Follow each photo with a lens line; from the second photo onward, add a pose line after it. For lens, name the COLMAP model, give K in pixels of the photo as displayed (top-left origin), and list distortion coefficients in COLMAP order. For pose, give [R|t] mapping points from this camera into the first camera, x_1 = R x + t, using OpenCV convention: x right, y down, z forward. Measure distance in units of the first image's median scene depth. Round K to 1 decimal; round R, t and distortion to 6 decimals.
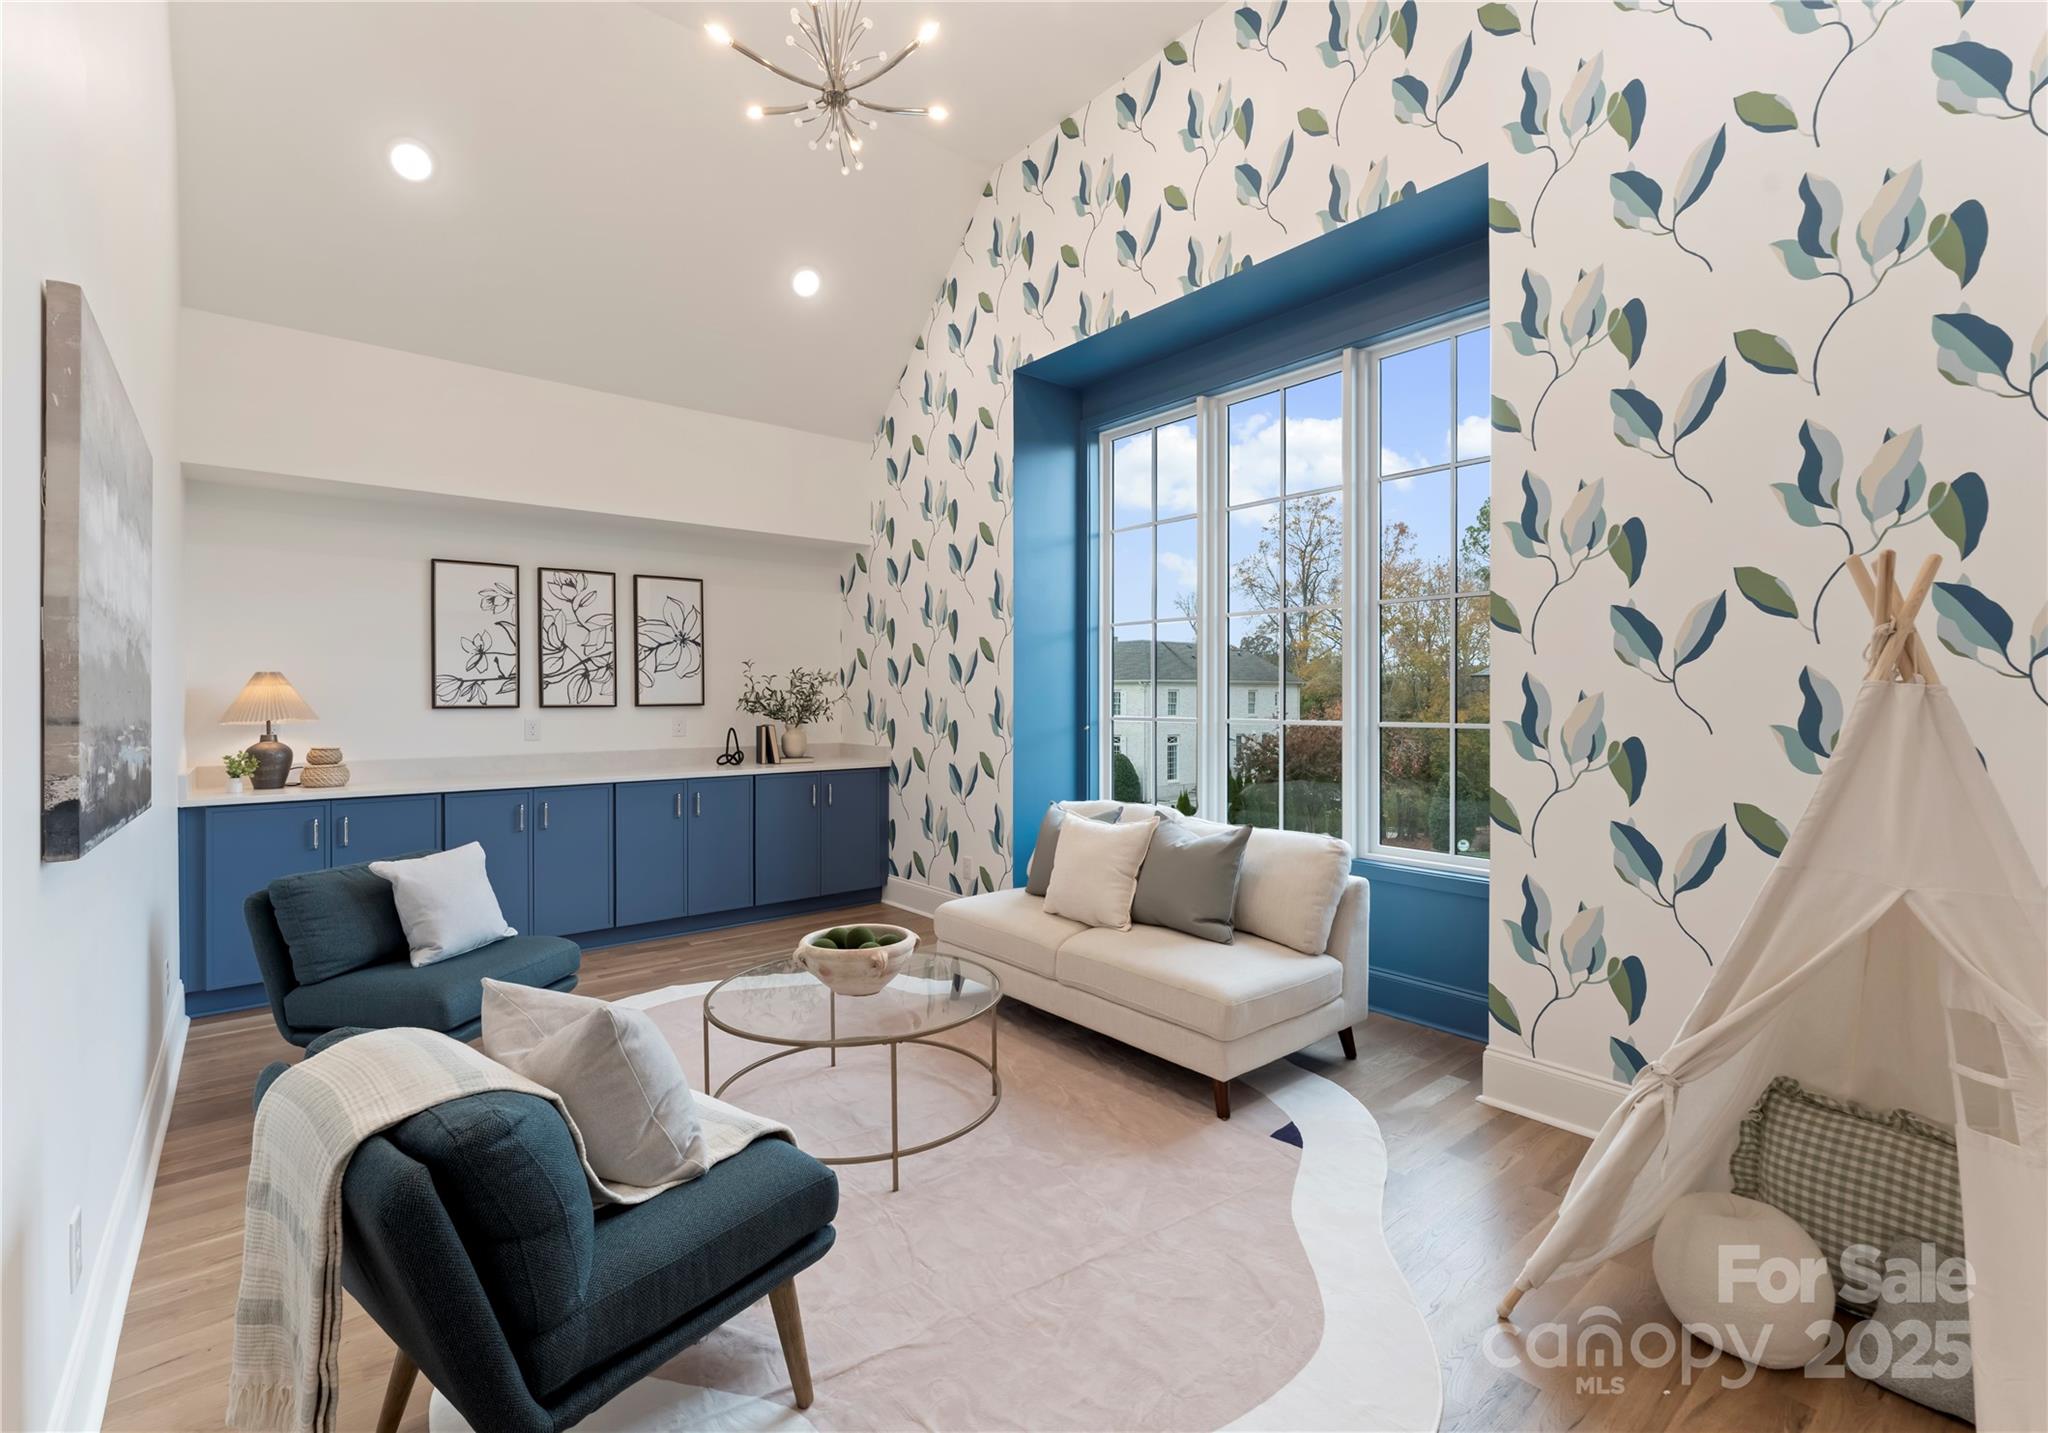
lens RADIAL K [[916.2, 0, 1022.4], [0, 916.2, 696.6], [0, 0, 1]] dist [0.000503, -0.001124]
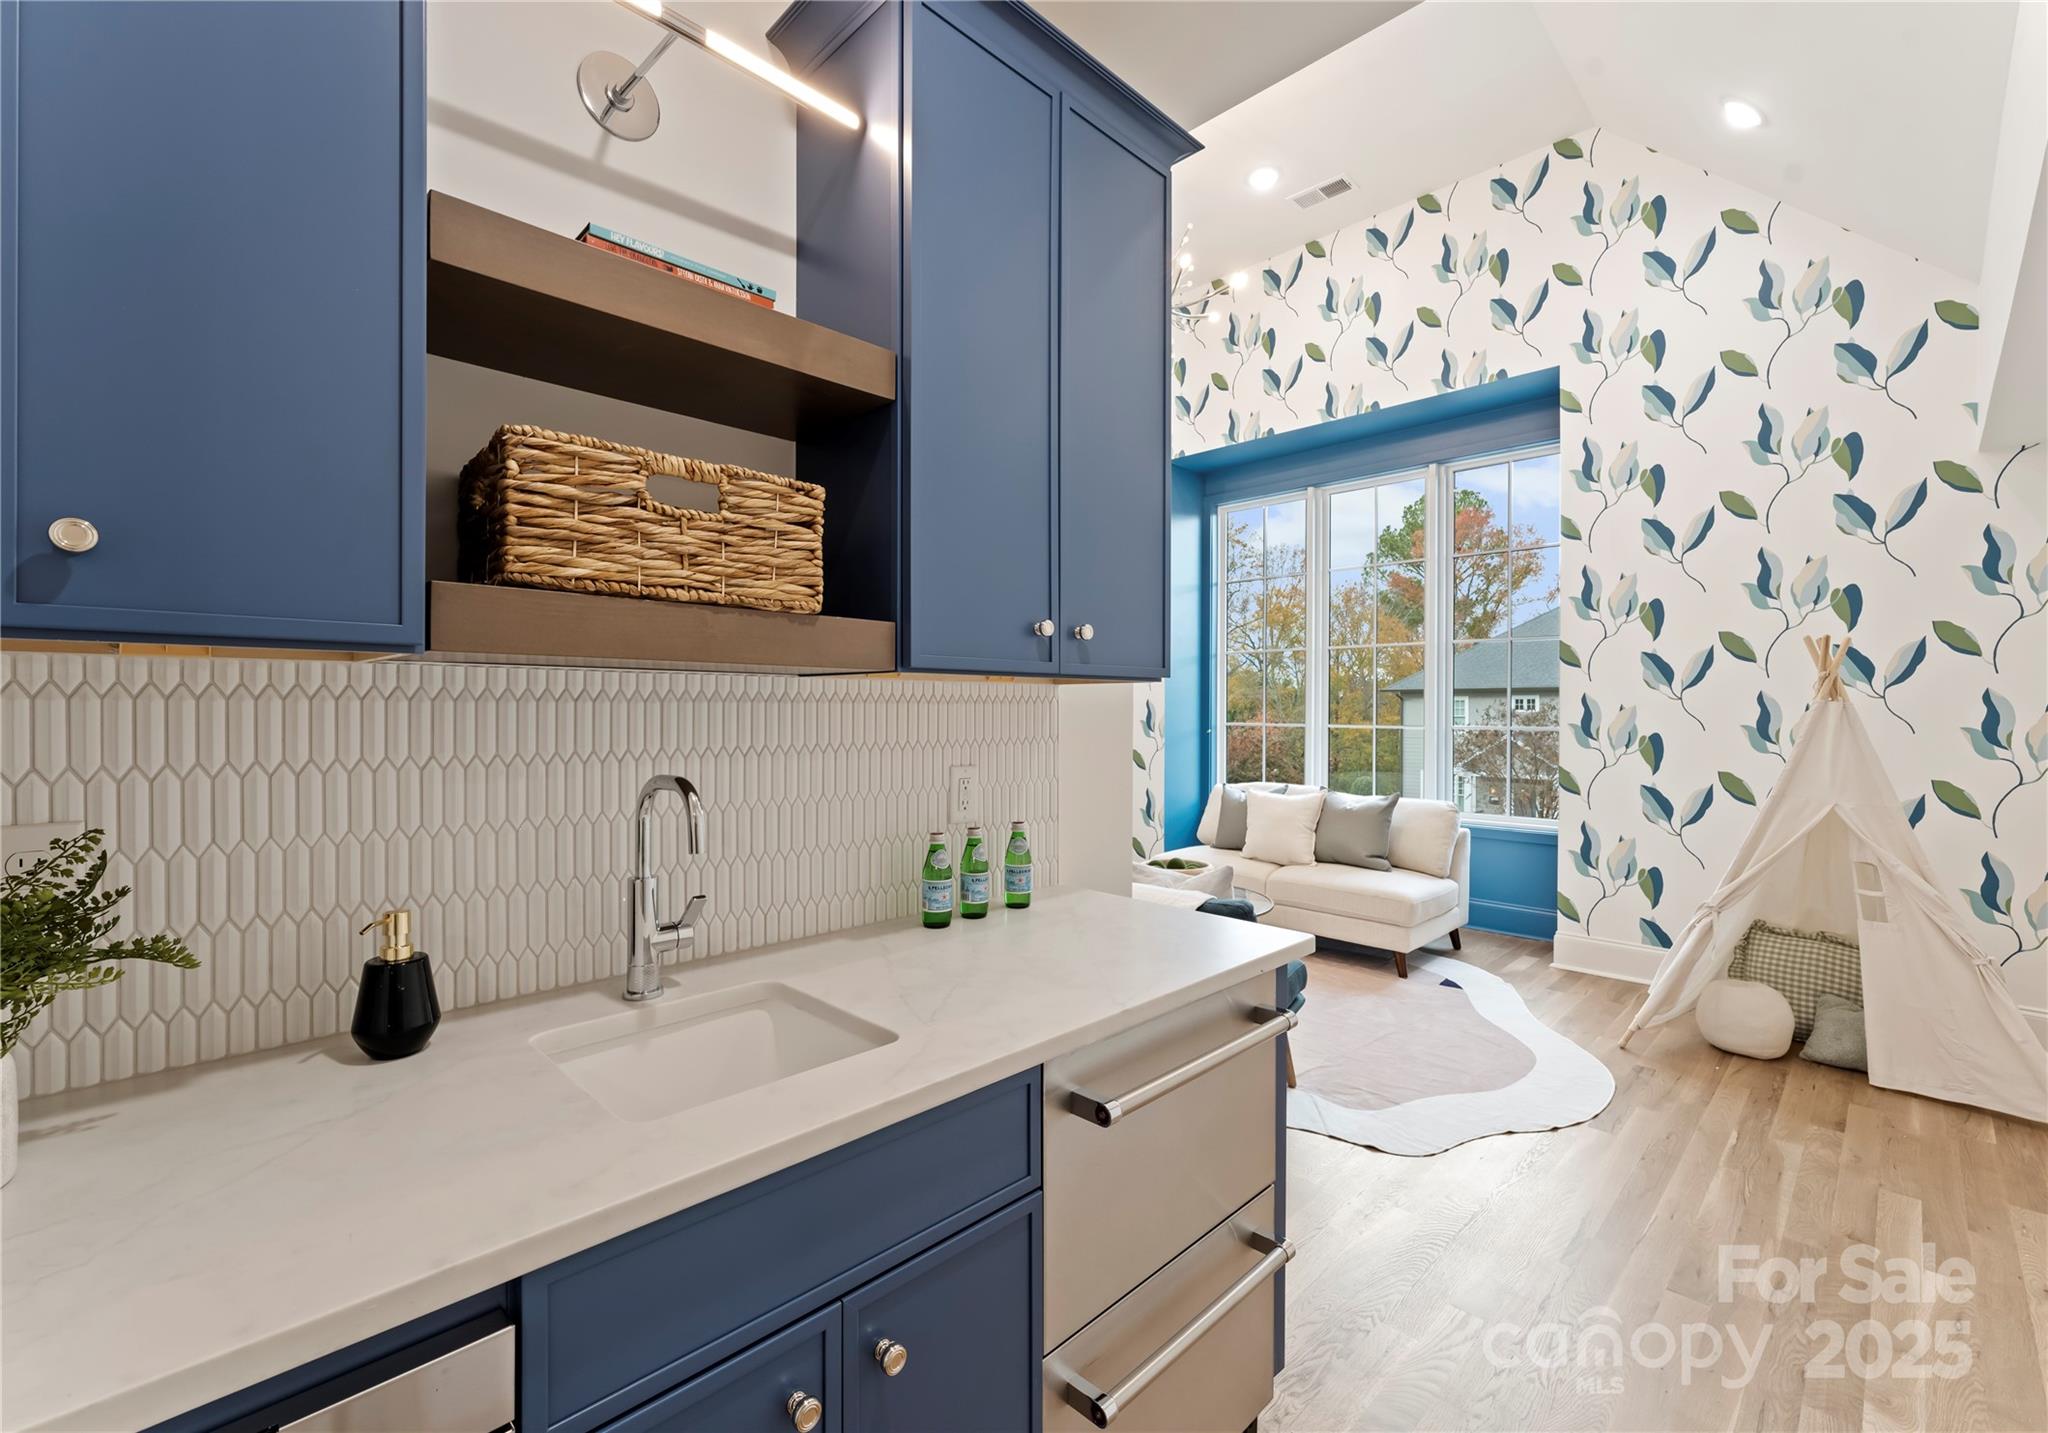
lens RADIAL K [[886.2, 0, 1029.4], [0, 886.2, 710.9], [0, 0, 1]] dist [0.000941, 0.000398]
pose [[0.995420, 0.001926, 0.095583, -0.477012], [-0.002238, 0.999993, 0.003158, 0.001877], [-0.095576, -0.003357, 0.995416, -0.374044]]
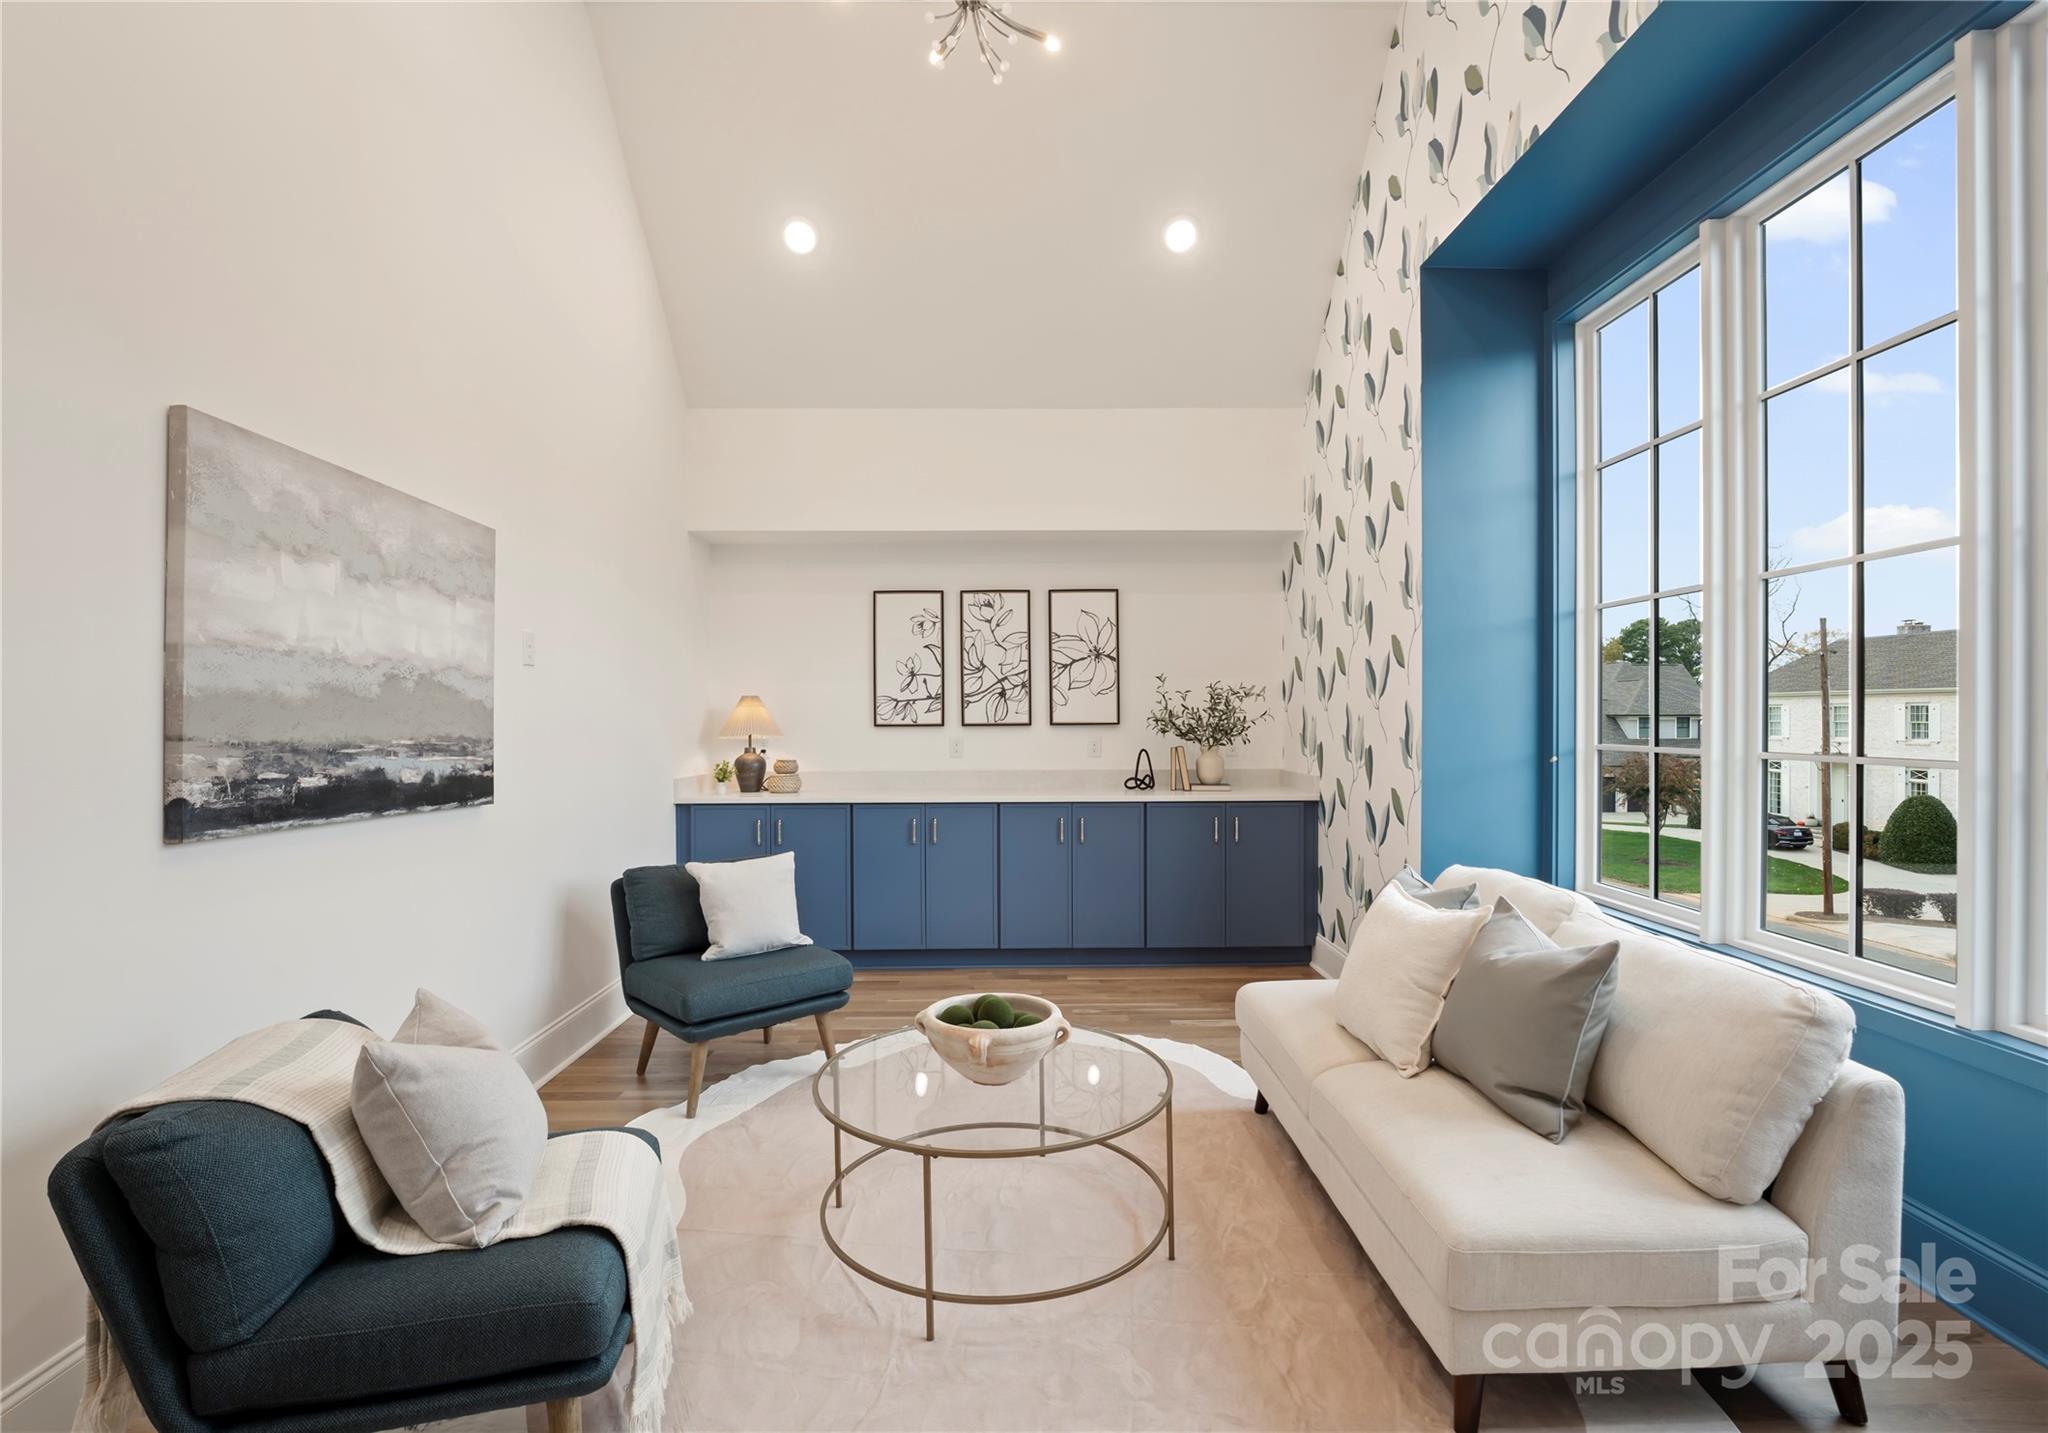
lens RADIAL K [[962.7, 0, 1019.3], [0, 962.7, 722.4], [0, 0, 1]] dist [-0.021018, 0.000339]
pose [[0.777220, 0.002607, -0.629223, 0.324221], [0.003263, 0.999961, 0.008174, -0.001301], [0.629220, -0.008406, 0.777182, 0.302317]]
